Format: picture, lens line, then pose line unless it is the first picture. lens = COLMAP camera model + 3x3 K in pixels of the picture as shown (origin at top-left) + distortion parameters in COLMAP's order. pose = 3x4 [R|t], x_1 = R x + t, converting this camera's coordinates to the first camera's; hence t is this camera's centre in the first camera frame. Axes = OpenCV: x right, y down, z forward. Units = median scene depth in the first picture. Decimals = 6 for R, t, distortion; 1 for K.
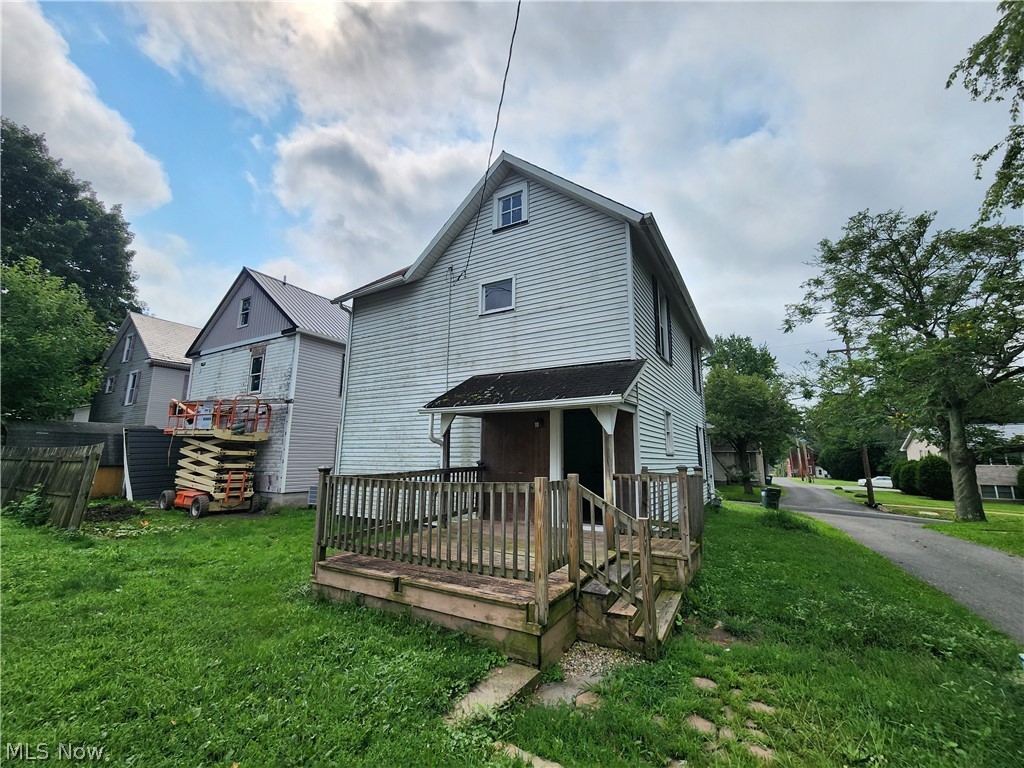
lens RADIAL K [[416.6, 0, 512.0], [0, 416.6, 384.0], [0, 0, 1]] dist [-0.000972, 0.000768]
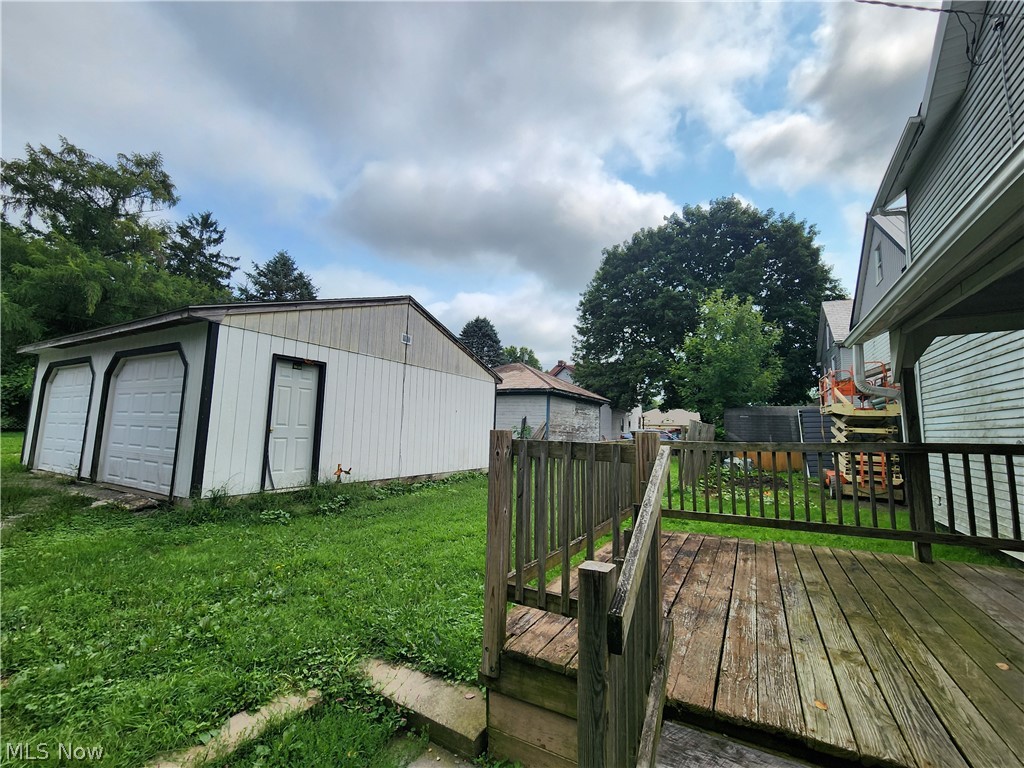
lens RADIAL K [[416.6, 0, 512.0], [0, 416.6, 384.0], [0, 0, 1]] dist [-0.000972, 0.000768]
pose [[0.024871, -0.117891, -0.992715, 0.216916], [0.151225, 0.982038, -0.112834, 0.072394], [0.988186, -0.147317, 0.042252, 0.322705]]
